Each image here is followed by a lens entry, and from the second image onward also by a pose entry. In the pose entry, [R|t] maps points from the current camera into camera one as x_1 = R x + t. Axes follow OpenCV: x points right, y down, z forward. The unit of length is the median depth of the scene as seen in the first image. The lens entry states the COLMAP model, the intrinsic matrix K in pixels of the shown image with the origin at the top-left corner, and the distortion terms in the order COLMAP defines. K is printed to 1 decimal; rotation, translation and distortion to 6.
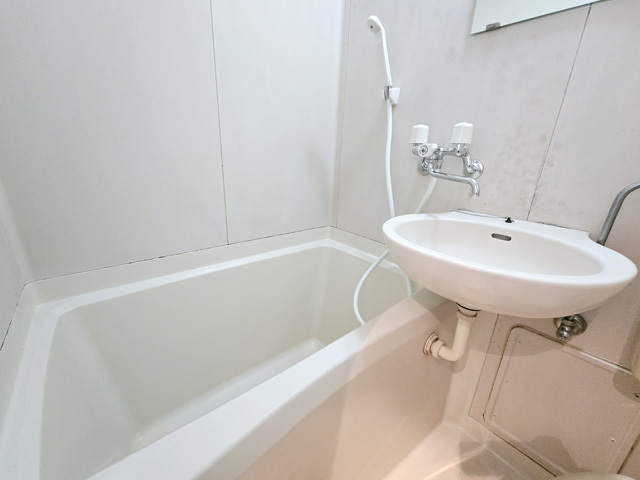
lens RADIAL K [[259.7, 0, 324.1], [0, 259.7, 237.5], [0, 0, 1]] dist [-0.003814, 0.000542]
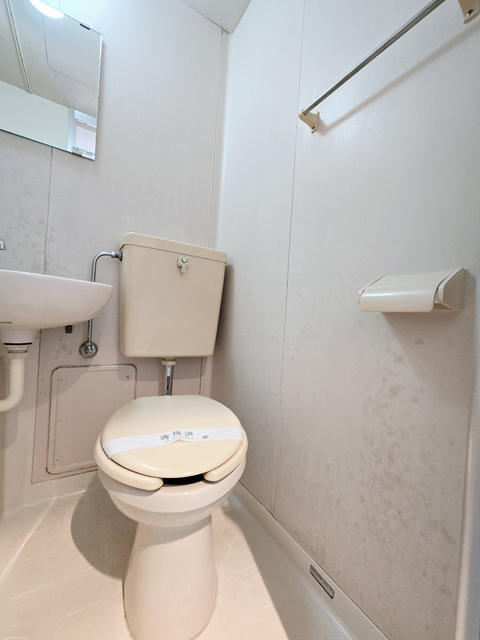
lens RADIAL K [[259.7, 0, 241.7], [0, 259.7, 321.5], [0, 0, 1]] dist [-0.003814, 0.000542]
pose [[0.162866, -0.051010, 0.985329, -0.343870], [0.245682, 0.969303, 0.009571, 0.348133], [-0.955571, 0.240519, 0.170399, -0.125323]]
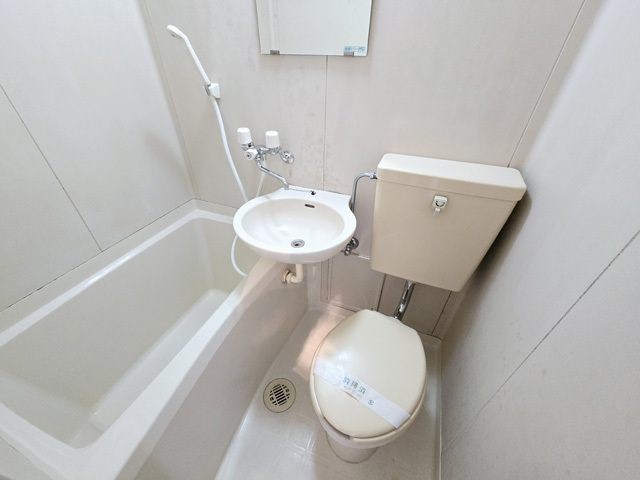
lens RADIAL K [[259.7, 0, 317.7], [0, 259.7, 239.6], [0, 0, 1]] dist [-0.003814, 0.000542]
pose [[0.888664, -0.300167, 0.346664, 0.101636], [0.170948, 0.918348, 0.356951, -0.352346], [-0.425503, -0.257947, 0.867416, -0.436747]]
